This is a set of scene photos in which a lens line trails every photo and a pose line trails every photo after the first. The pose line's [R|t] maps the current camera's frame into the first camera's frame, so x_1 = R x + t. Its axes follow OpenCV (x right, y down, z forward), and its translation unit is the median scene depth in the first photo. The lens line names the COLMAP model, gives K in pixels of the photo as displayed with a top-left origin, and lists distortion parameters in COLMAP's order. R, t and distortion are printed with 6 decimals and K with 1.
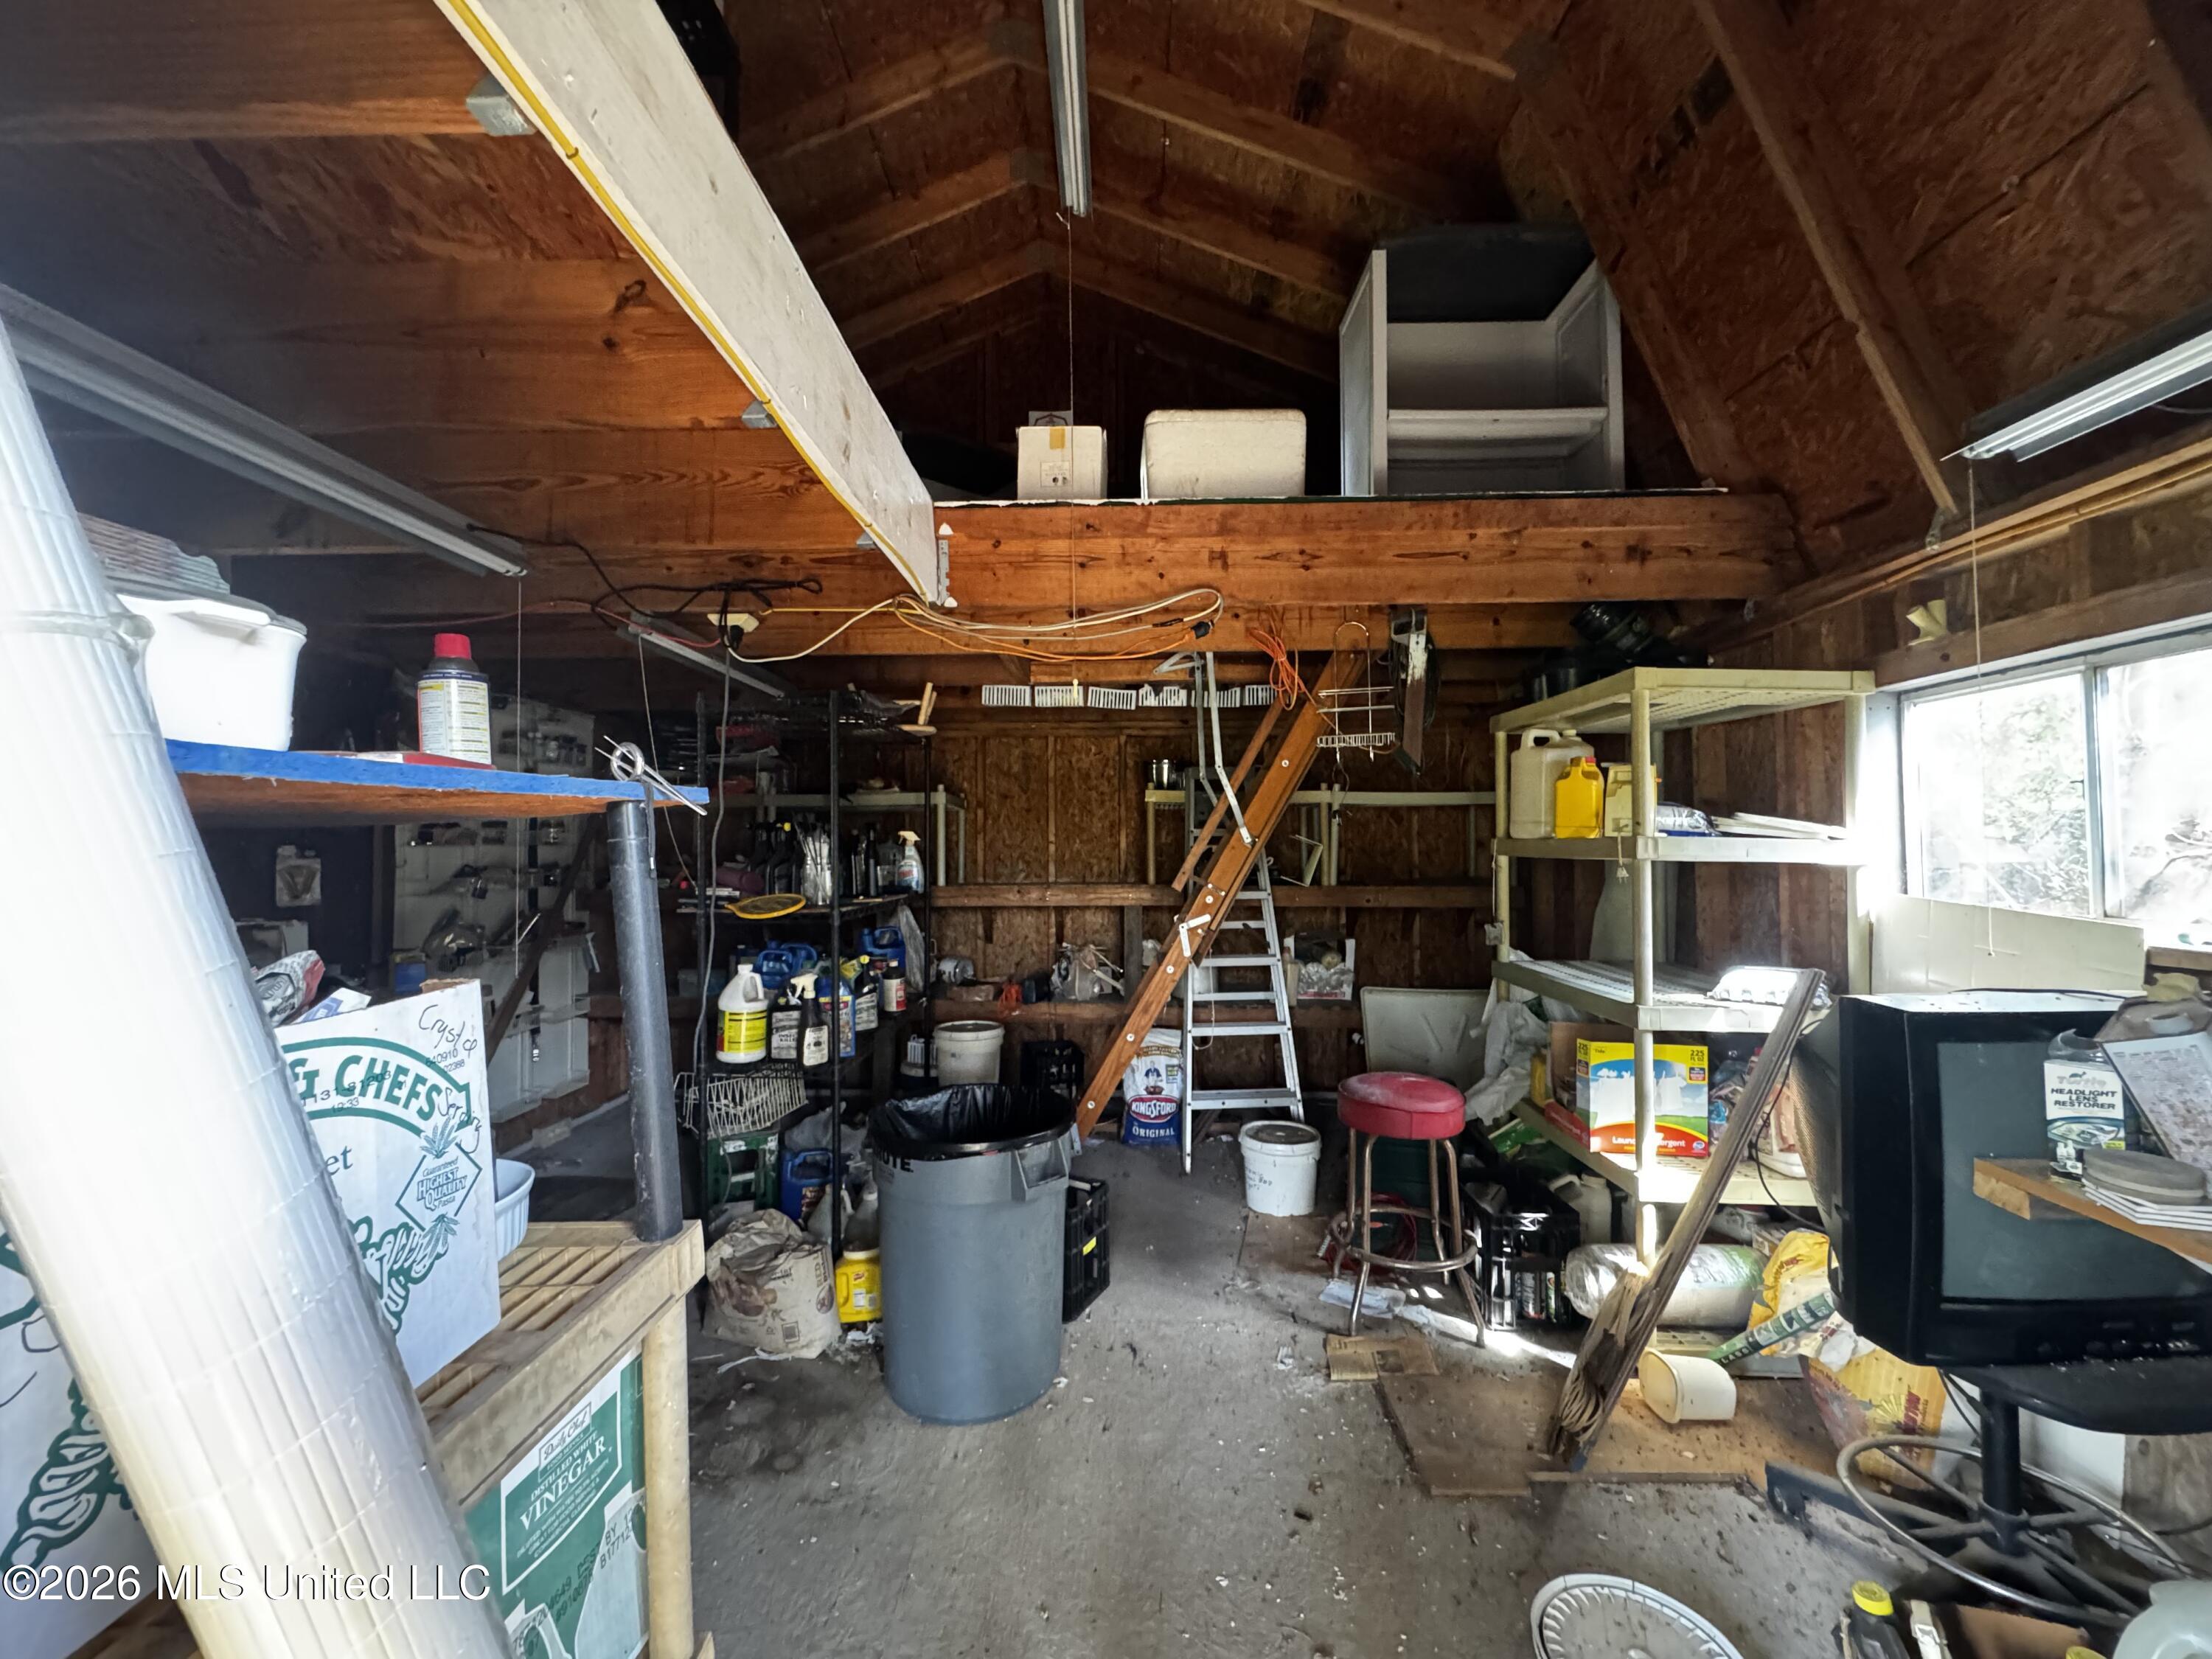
lens RADIAL K [[887.6, 0, 1106.0], [0, 887.6, 829.5], [0, 0, 1]] dist [-0.000443, -0.000418]
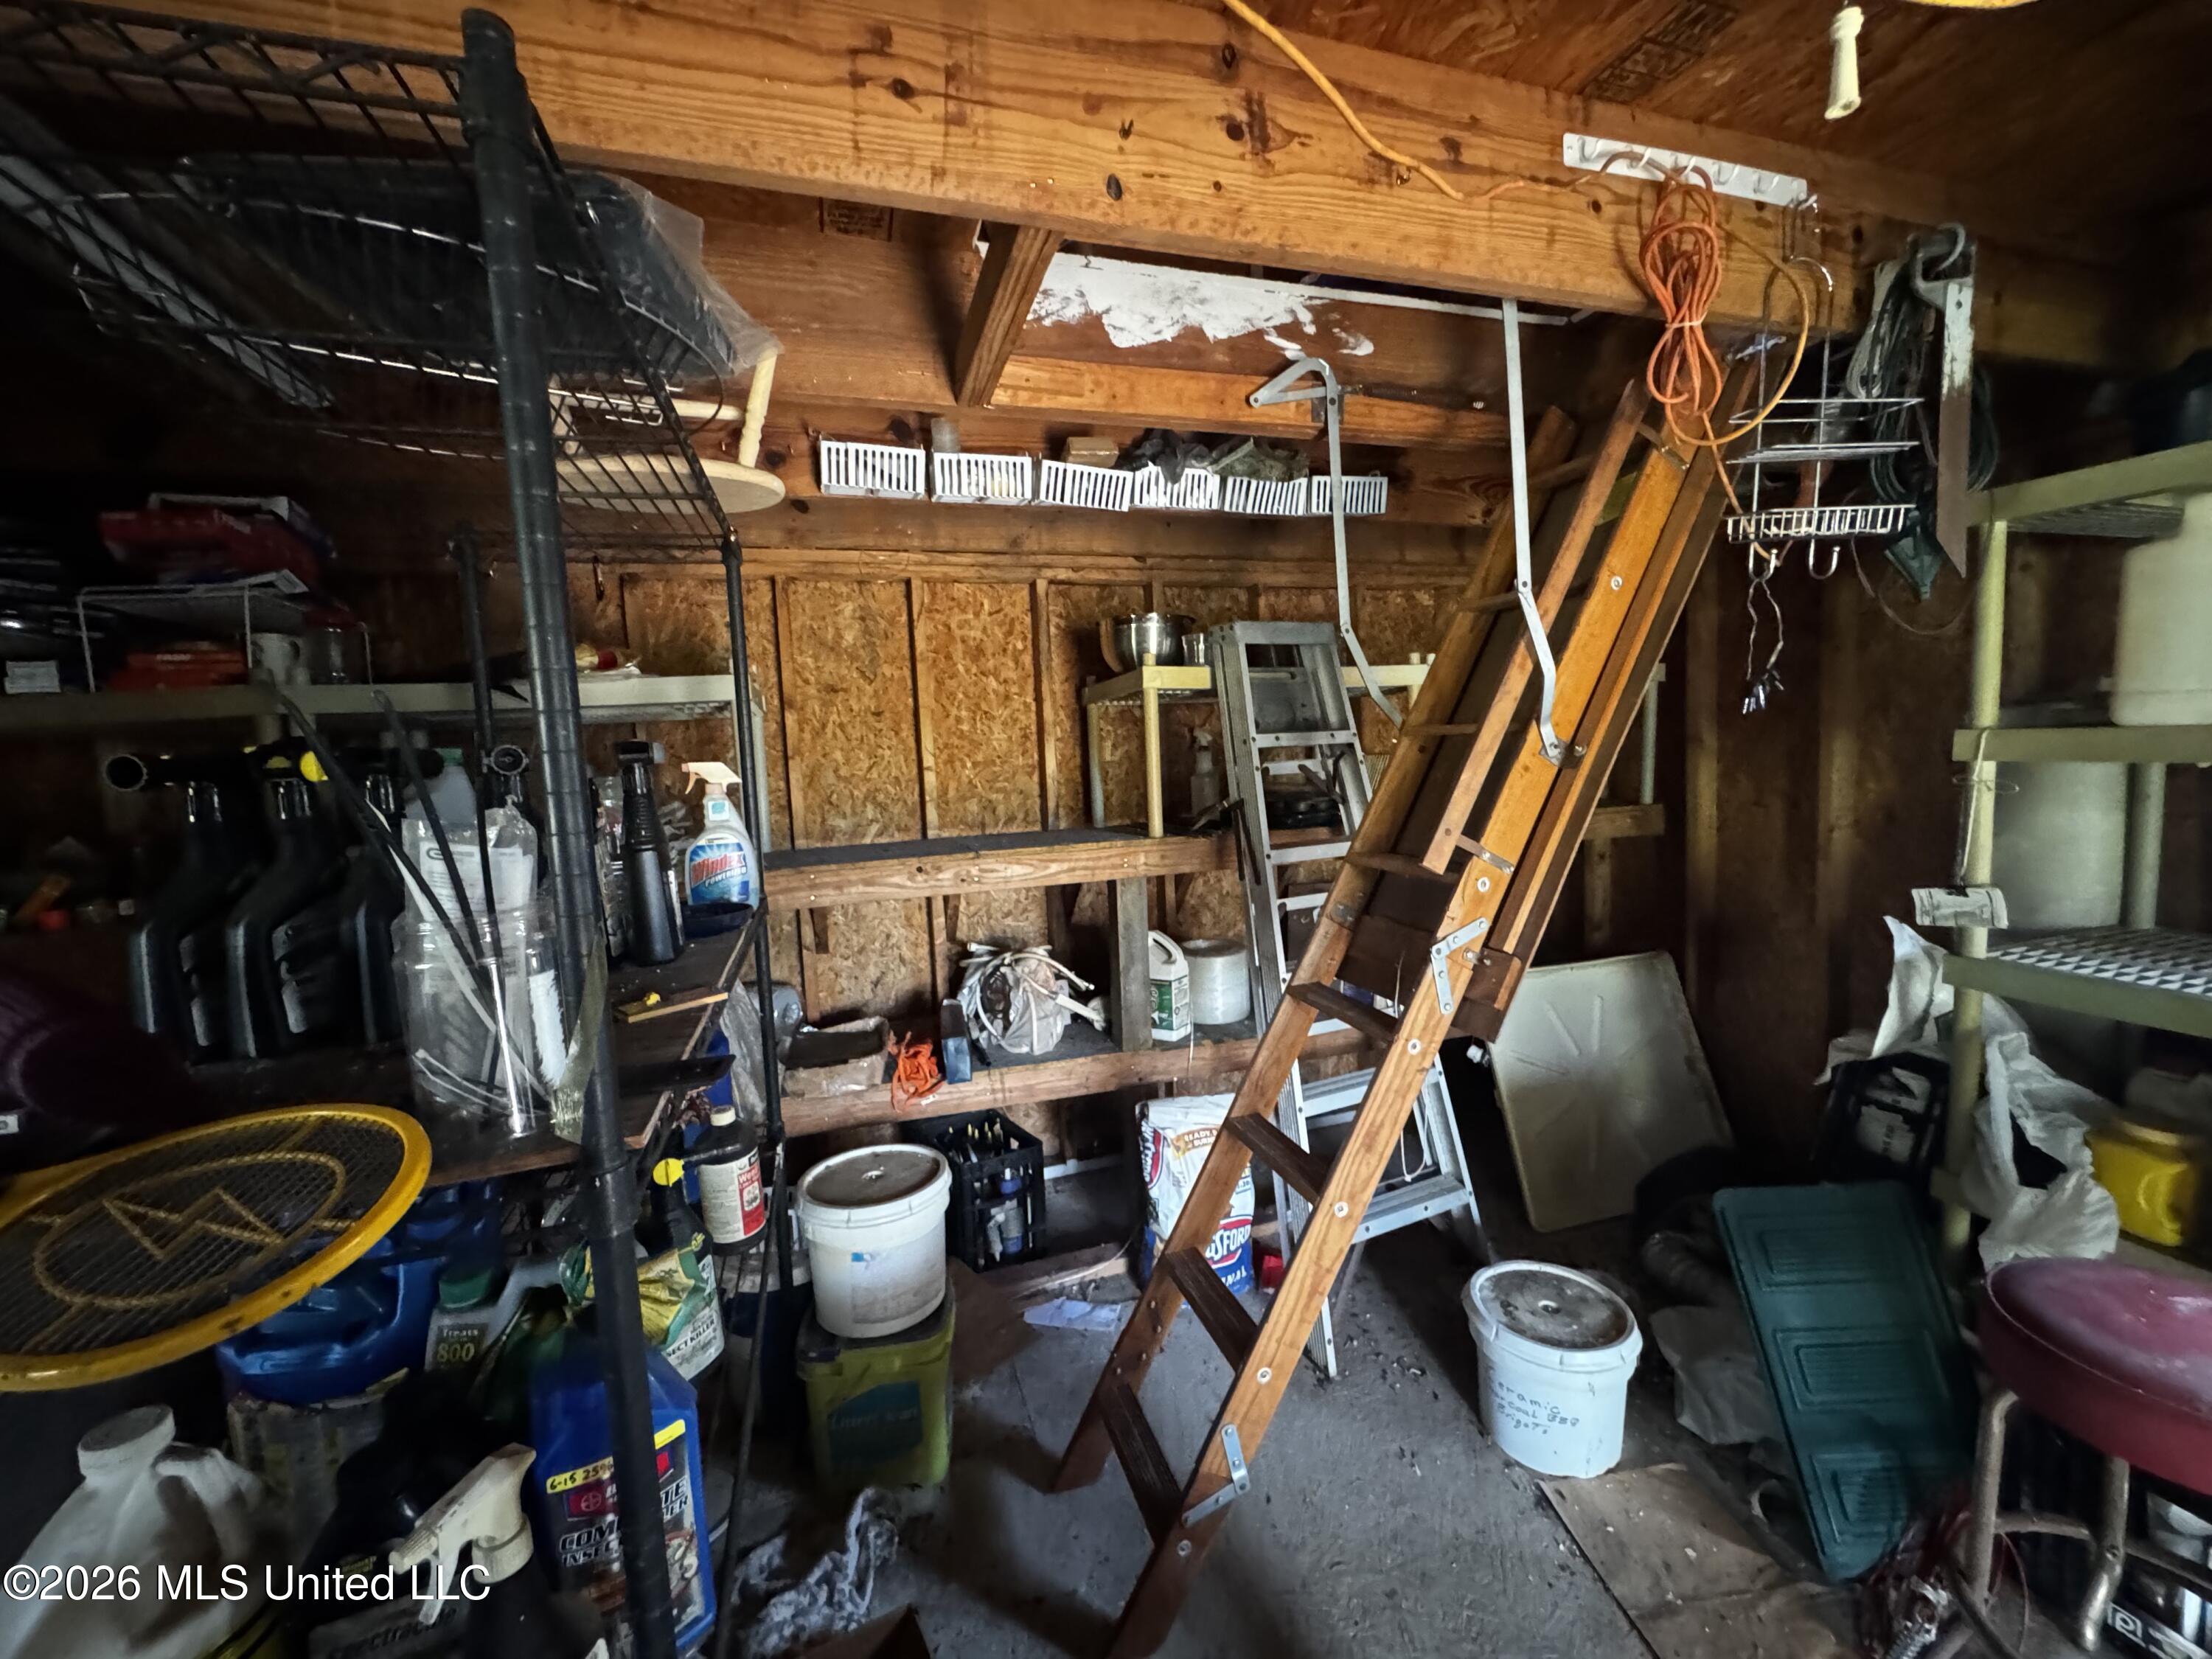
lens RADIAL K [[887.6, 0, 1106.0], [0, 887.6, 829.5], [0, 0, 1]] dist [-0.000443, -0.000418]
pose [[0.943306, -0.067261, 0.325038, -0.158892], [0.034473, 0.993810, 0.105607, -0.003295], [-0.330130, -0.088415, 0.939786, 0.477214]]
